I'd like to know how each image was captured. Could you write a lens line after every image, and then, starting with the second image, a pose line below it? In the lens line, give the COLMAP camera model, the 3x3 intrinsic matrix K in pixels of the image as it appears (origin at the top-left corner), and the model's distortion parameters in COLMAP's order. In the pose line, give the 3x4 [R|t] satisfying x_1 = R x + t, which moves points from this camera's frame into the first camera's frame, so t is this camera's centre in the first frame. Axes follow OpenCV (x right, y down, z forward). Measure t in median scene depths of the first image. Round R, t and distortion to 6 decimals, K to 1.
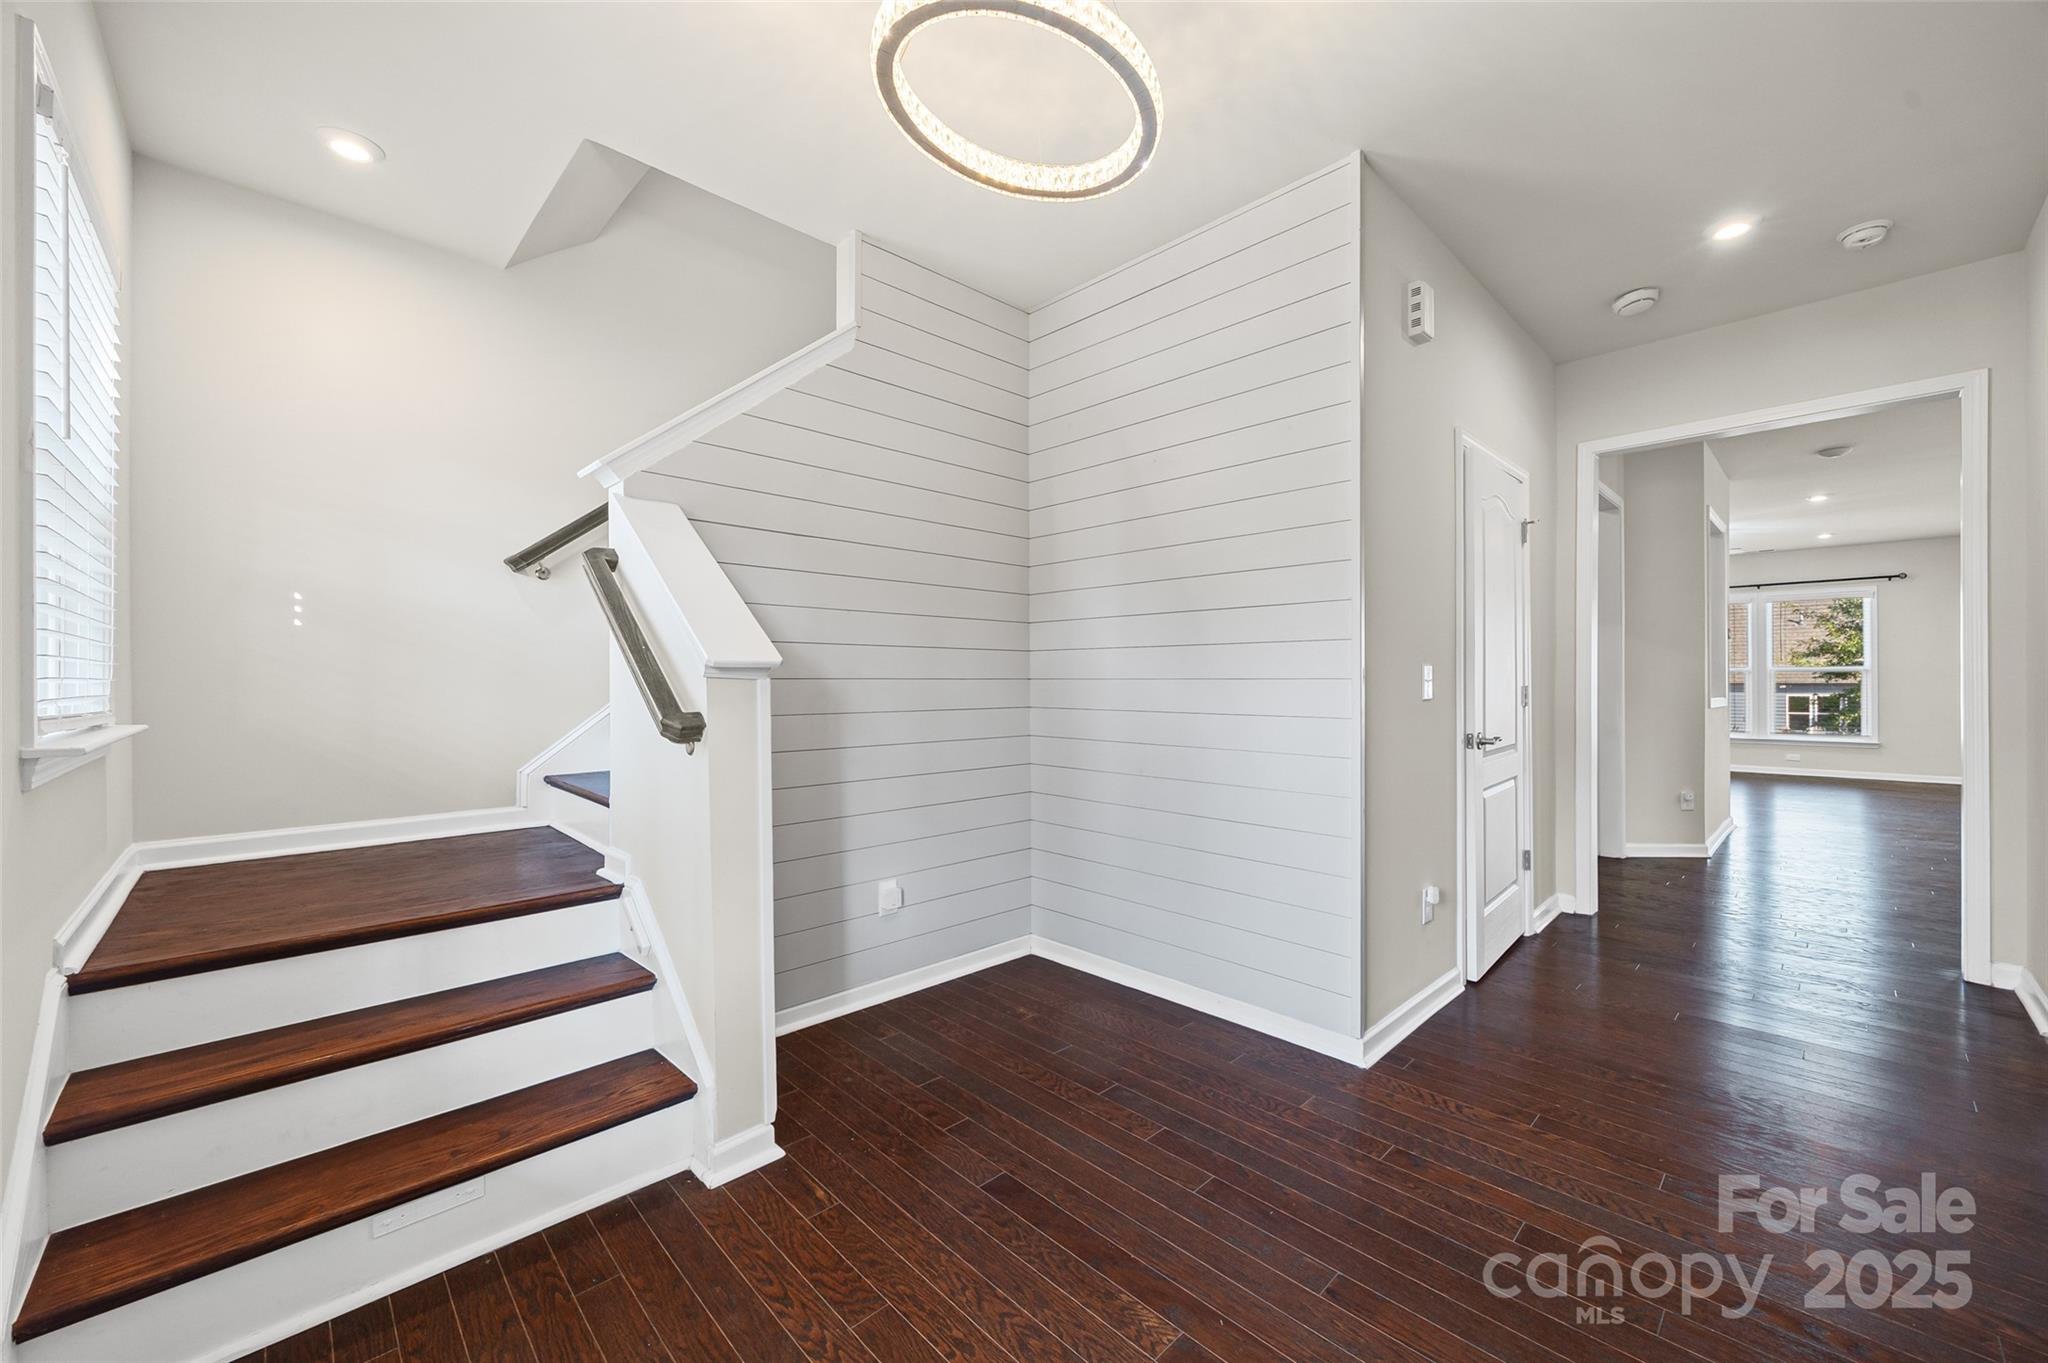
lens RADIAL K [[791.0, 0, 1036.4], [0, 791.0, 681.5], [0, 0, 1]] dist [0.008656, 0.000292]
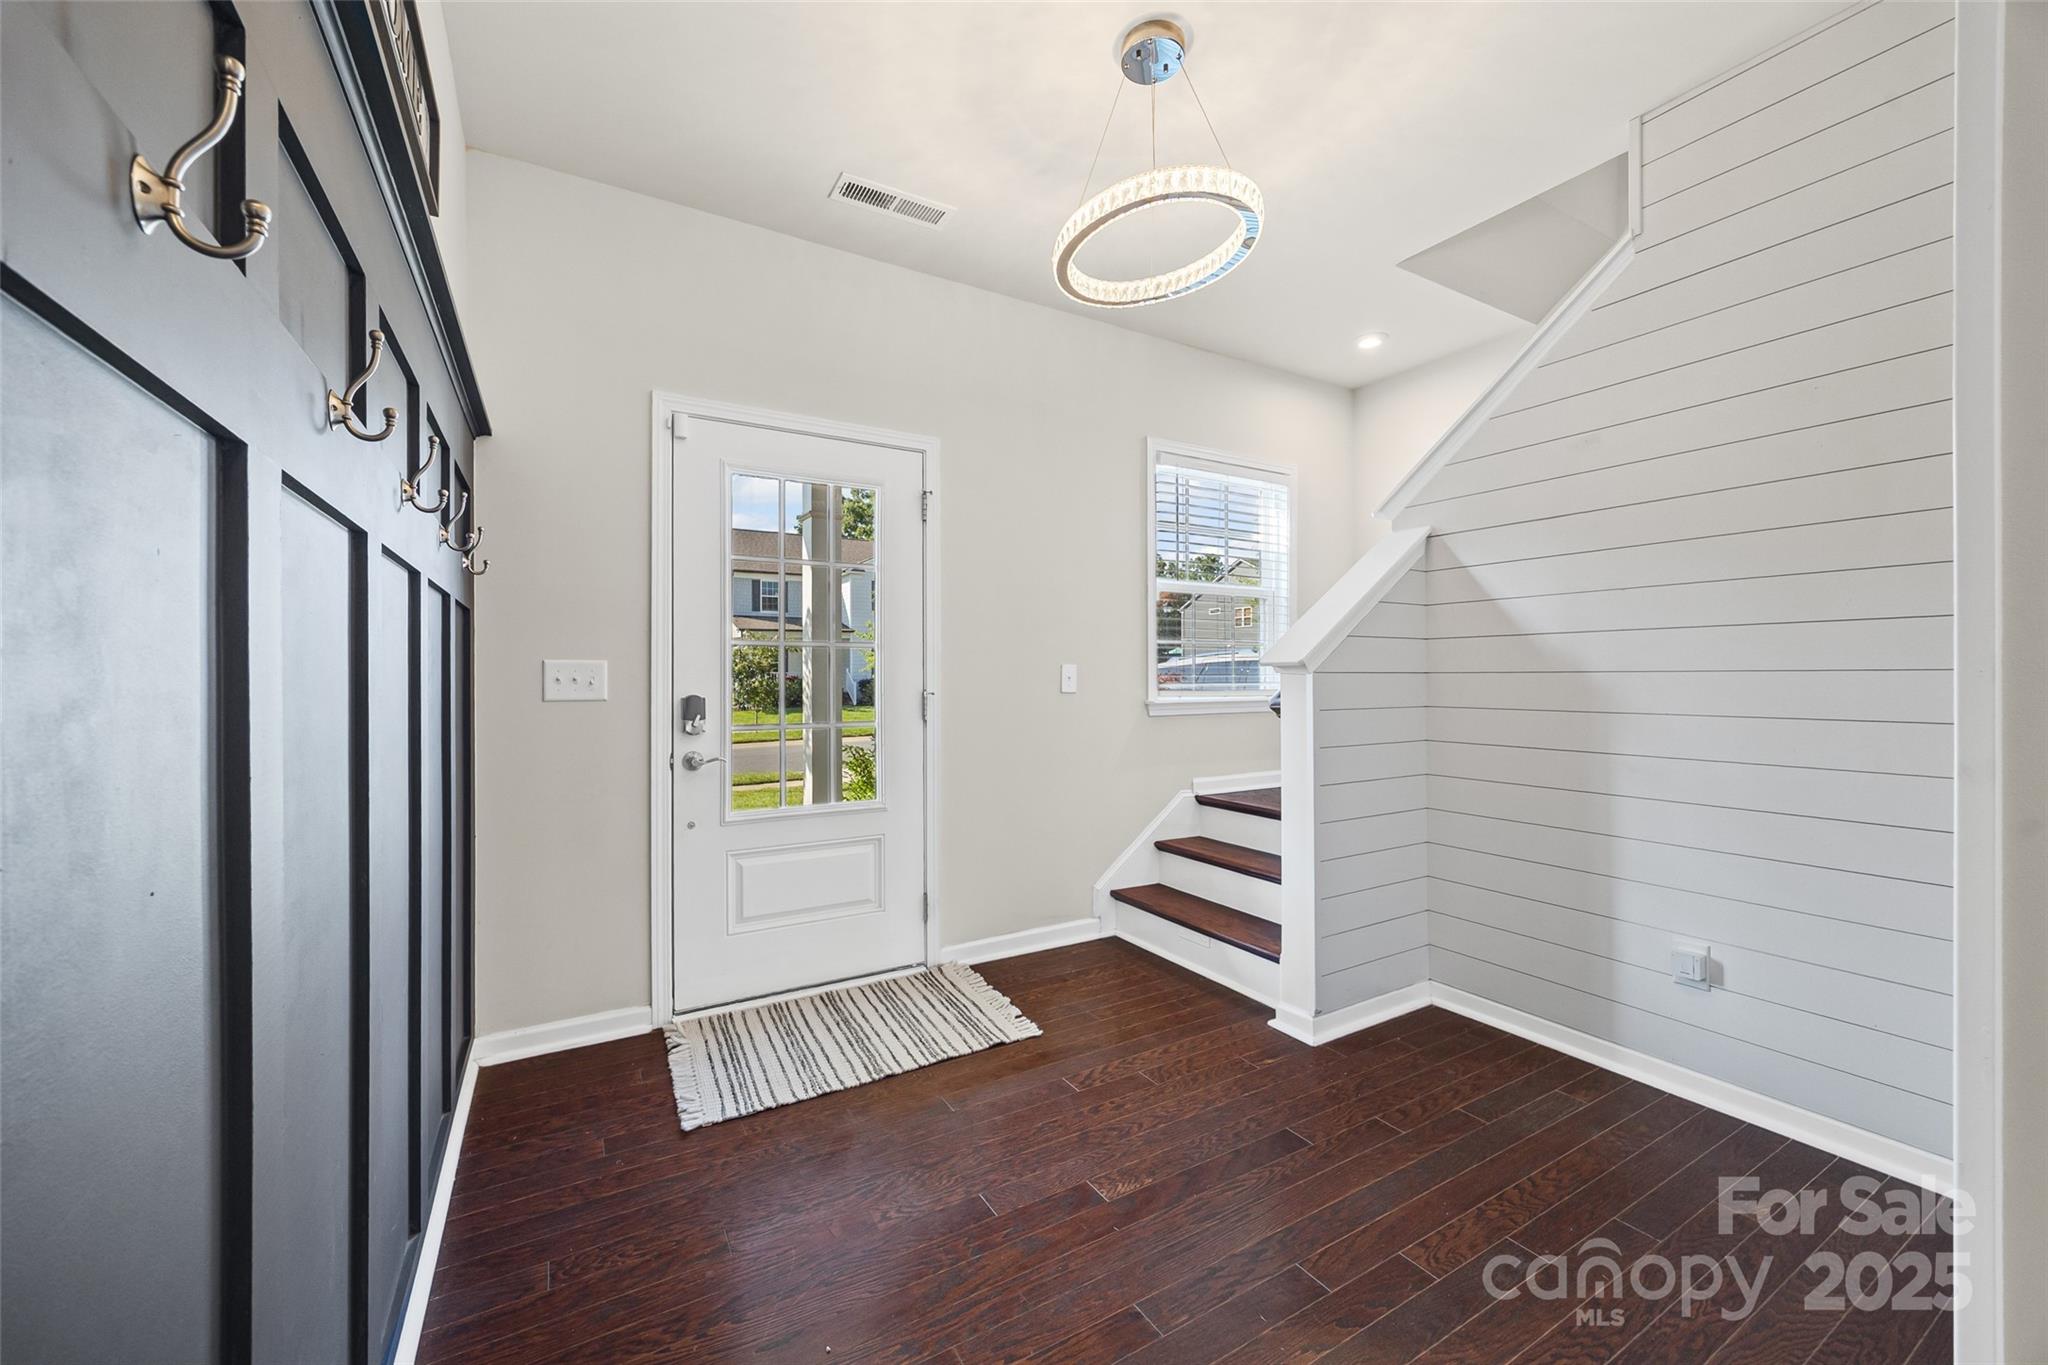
lens RADIAL K [[791.0, 0, 1028.8], [0, 791.0, 680.5], [0, 0, 1]] dist [0.008656, 0.000292]
pose [[-0.221601, 0.007458, -0.975109, 1.081704], [0.002718, 0.999972, 0.007030, -0.002016], [0.975134, -0.001092, -0.221615, 0.884404]]
